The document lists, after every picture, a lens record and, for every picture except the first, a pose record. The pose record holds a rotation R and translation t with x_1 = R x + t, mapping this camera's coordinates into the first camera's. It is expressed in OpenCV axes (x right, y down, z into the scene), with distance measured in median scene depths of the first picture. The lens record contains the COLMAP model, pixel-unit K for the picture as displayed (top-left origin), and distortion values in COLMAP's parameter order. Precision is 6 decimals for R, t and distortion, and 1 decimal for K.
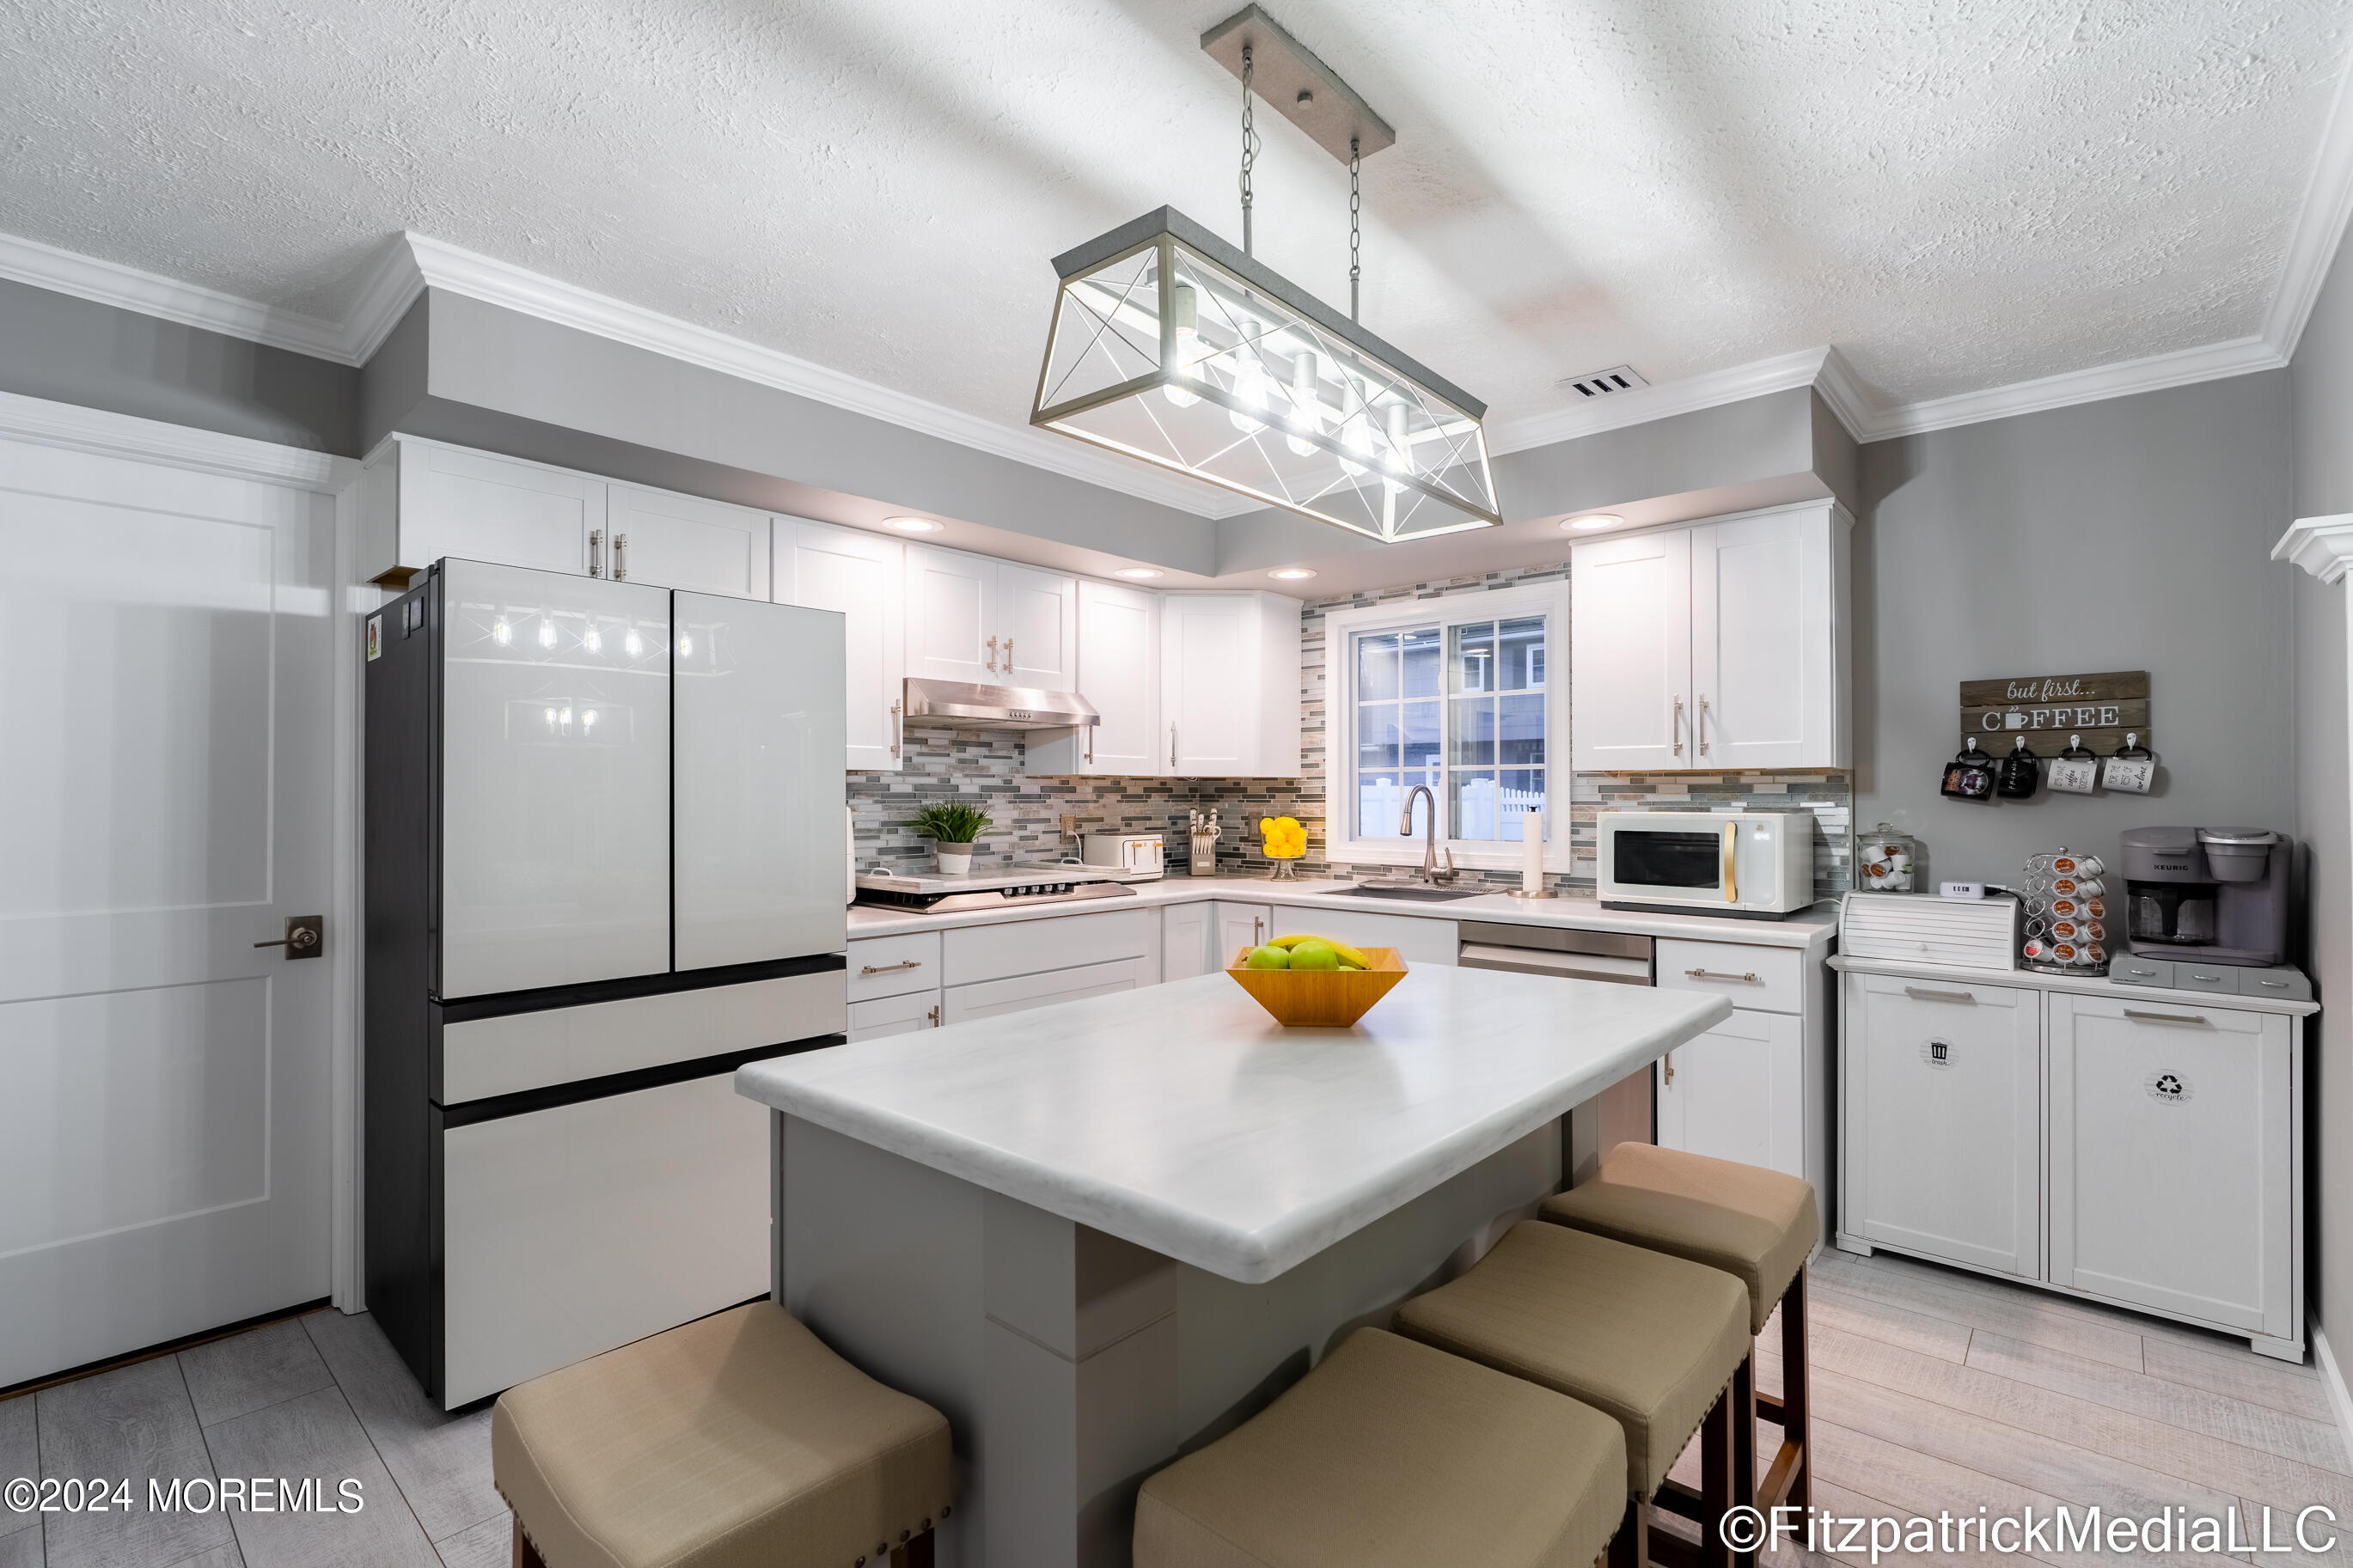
lens RADIAL K [[1047.6, 0, 1188.7], [0, 1047.6, 785.5], [0, 0, 1]] dist [-0.008208, 0.002798]
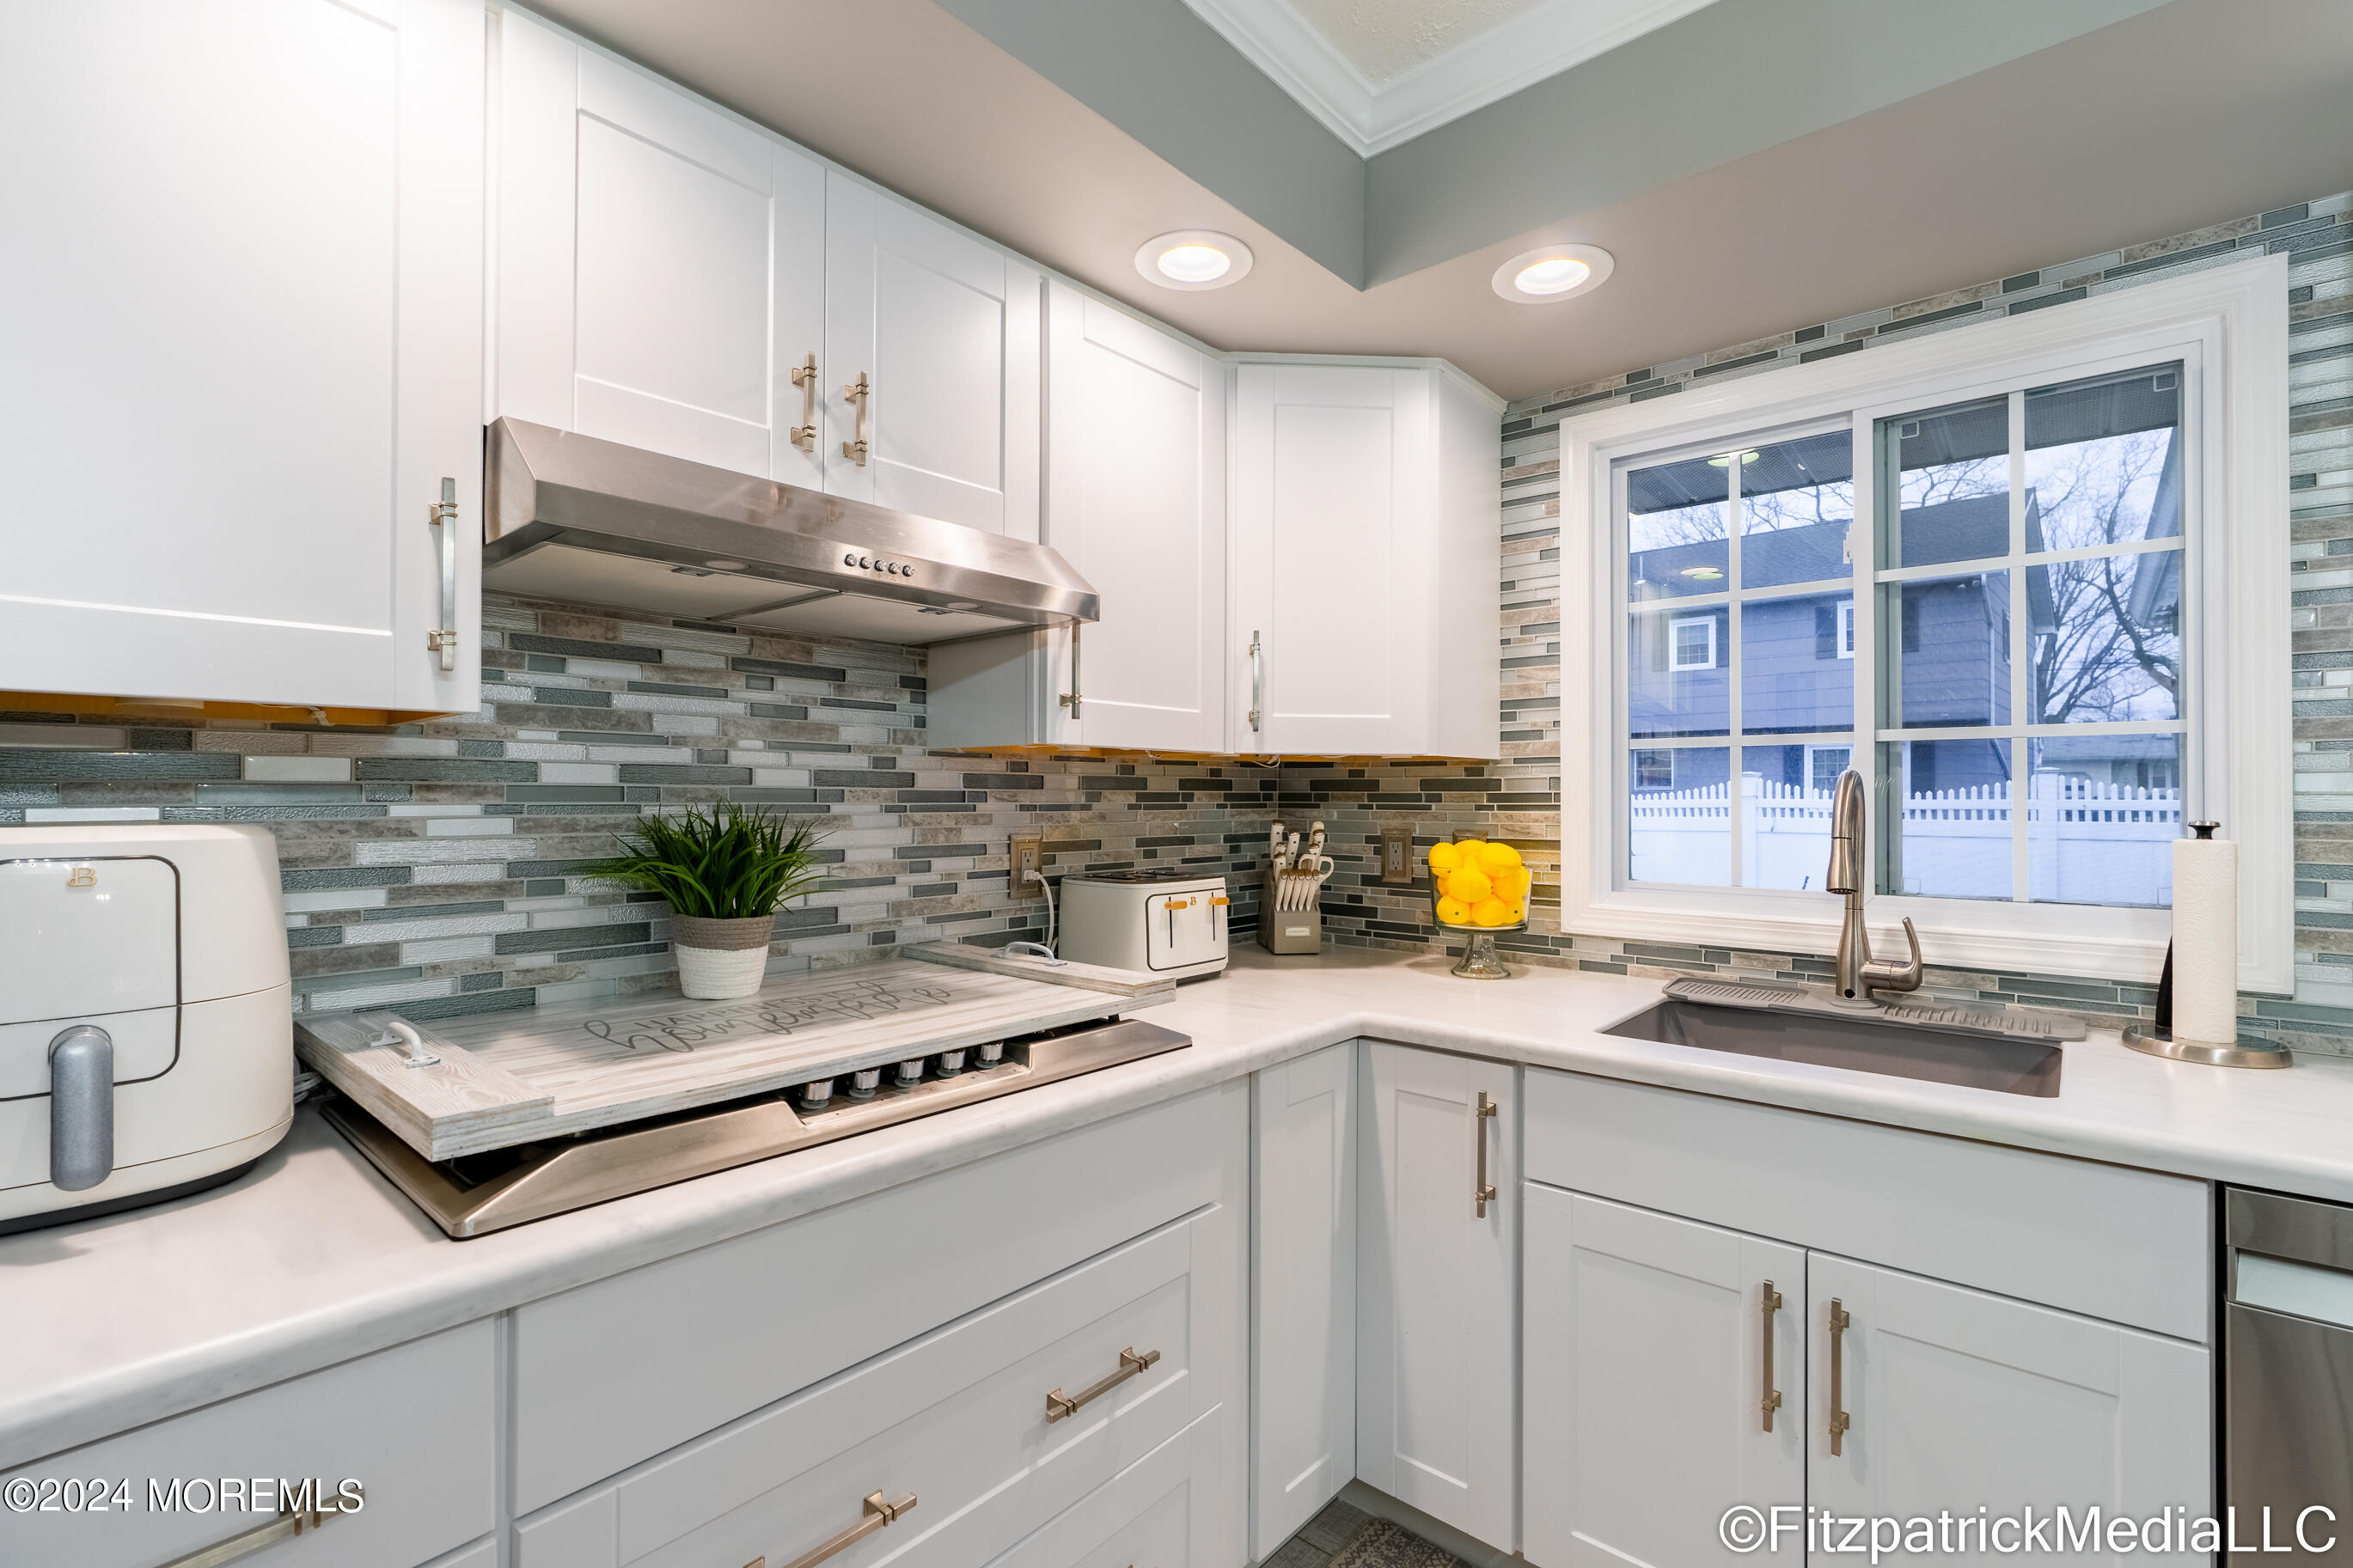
lens RADIAL K [[1047.6, 0, 1180.5], [0, 1047.6, 786.0], [0, 0, 1]] dist [-0.008208, 0.002798]
pose [[0.999950, 0.003008, 0.009513, -0.056176], [-0.003013, 0.999995, 0.000466, 0.005980], [-0.009511, -0.000495, 0.999955, 0.588426]]
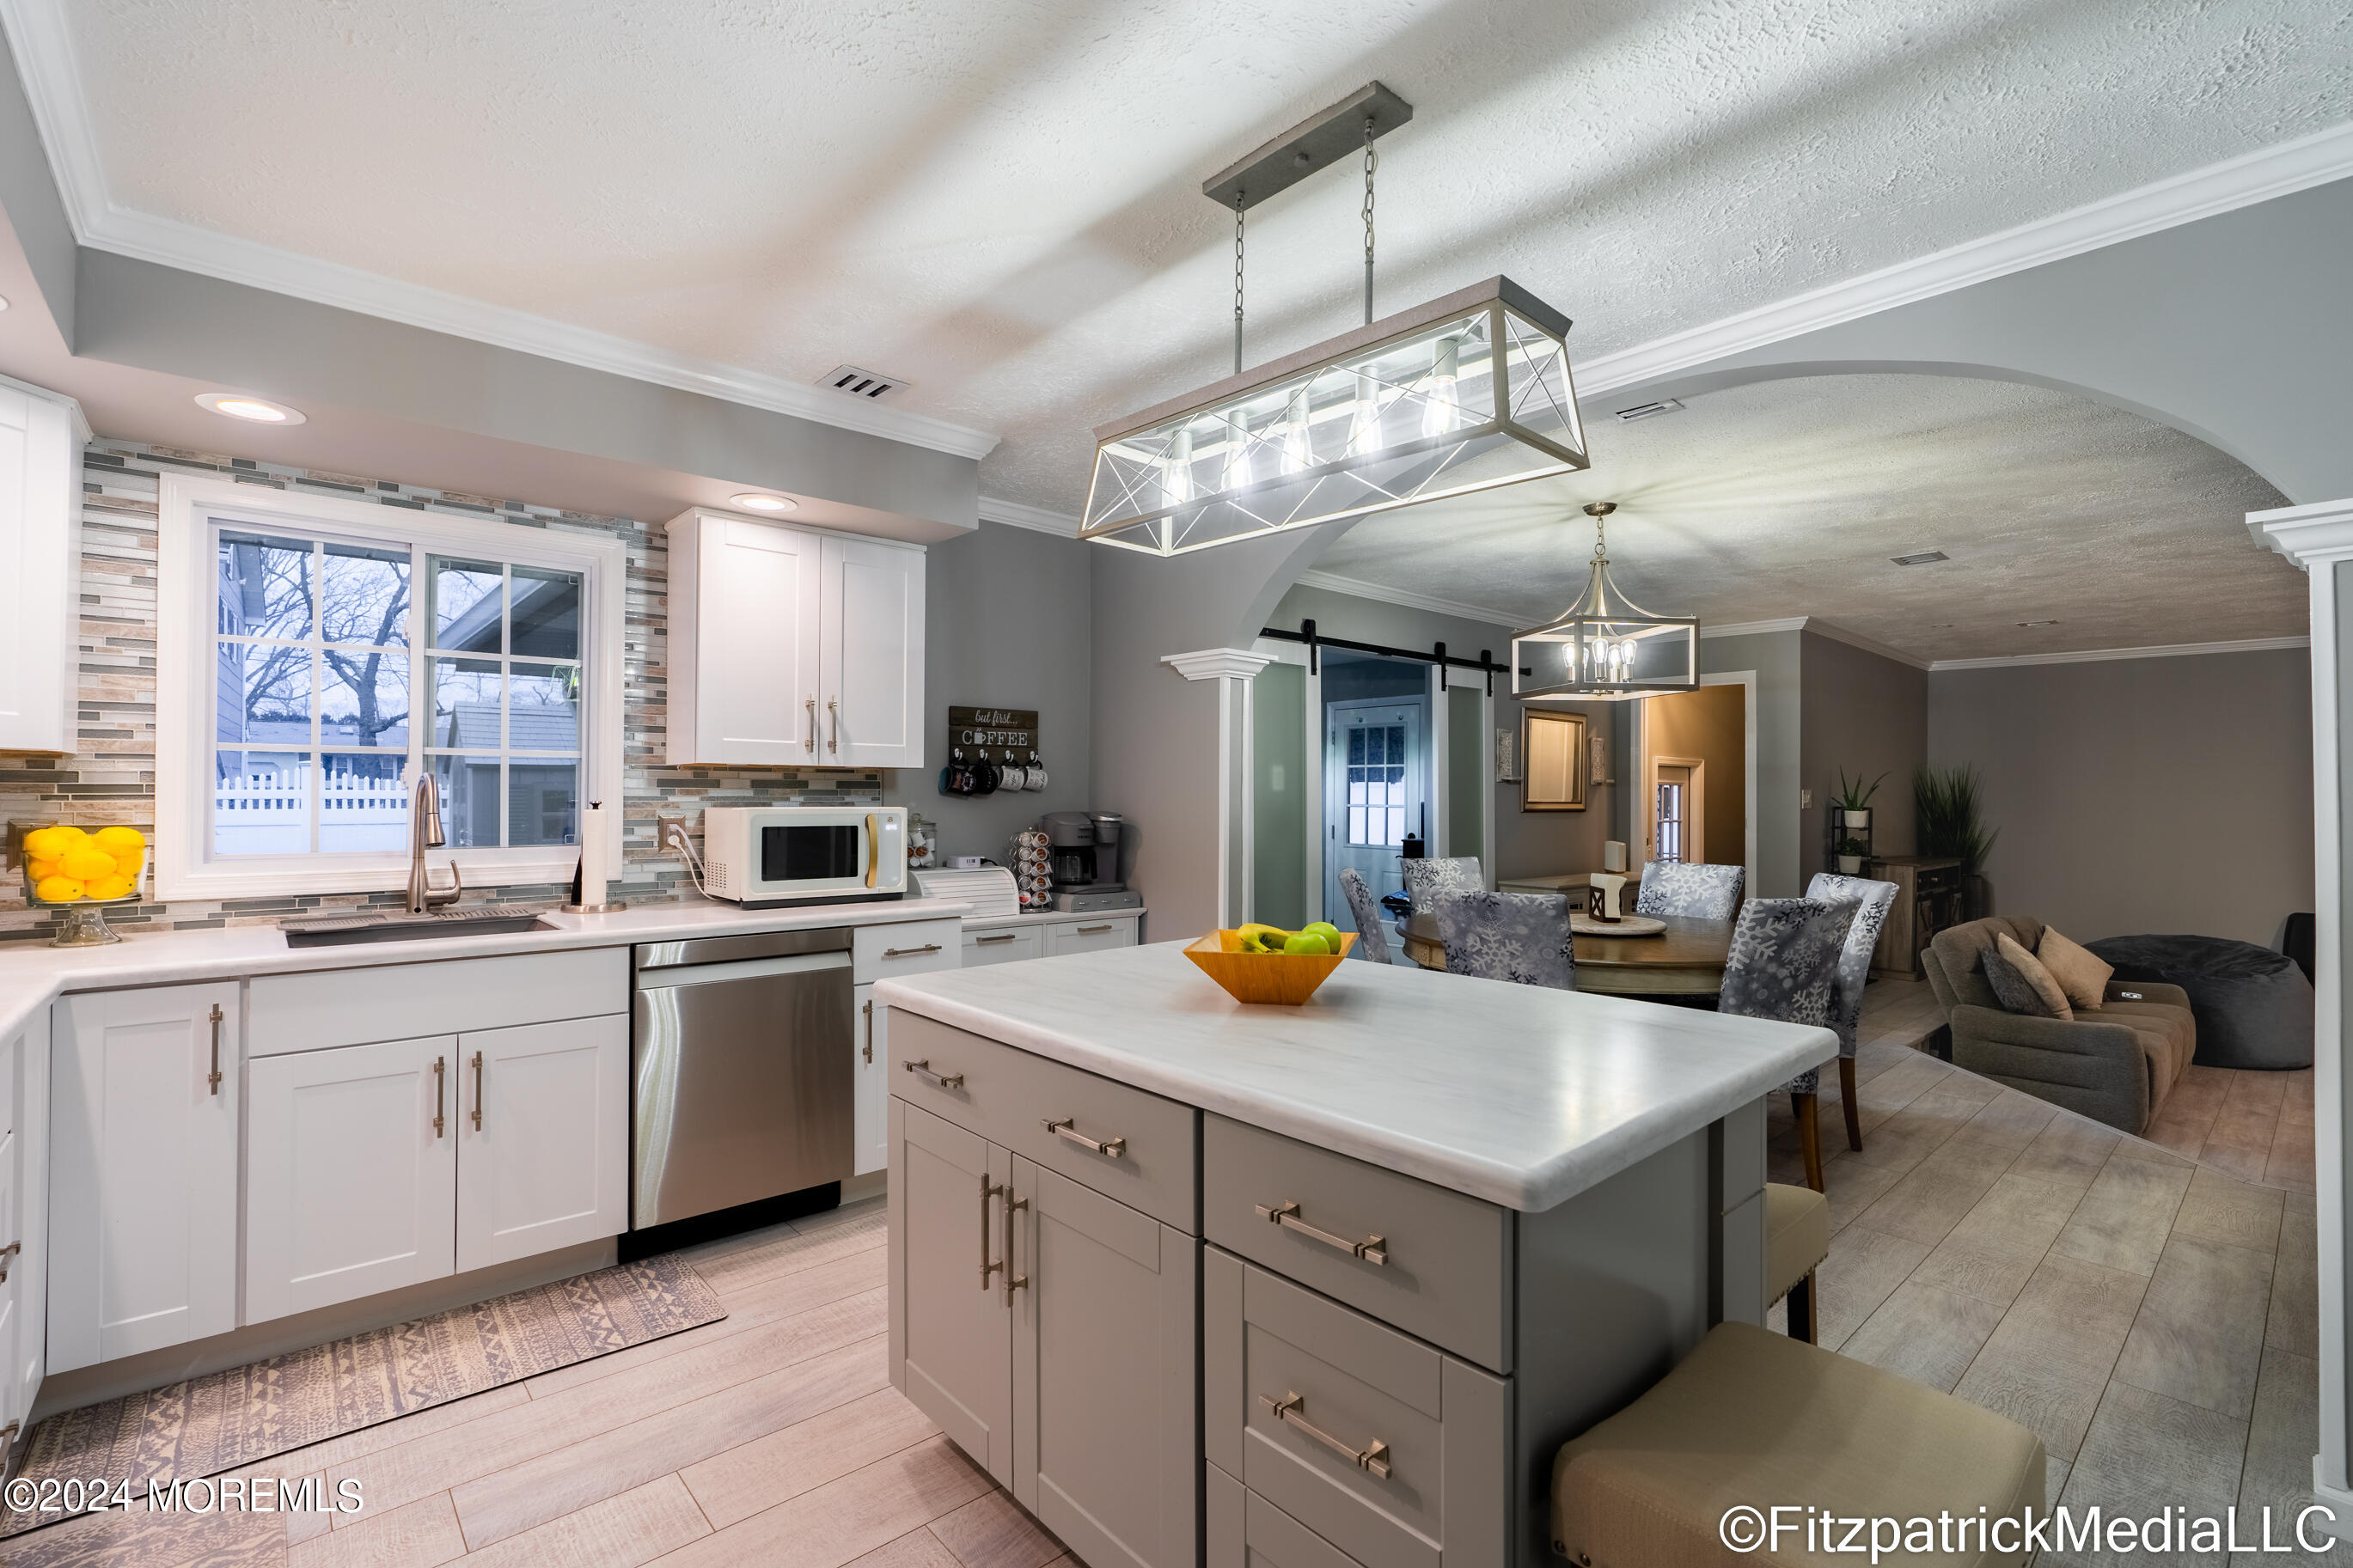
lens RADIAL K [[1047.6, 0, 1187.9], [0, 1047.6, 780.9], [0, 0, 1]] dist [-0.008208, 0.002798]
pose [[0.120853, 0.012501, 0.992592, -0.421109], [-0.014986, 0.999830, -0.010768, 0.004284], [-0.992557, -0.013574, 0.121020, 0.415576]]
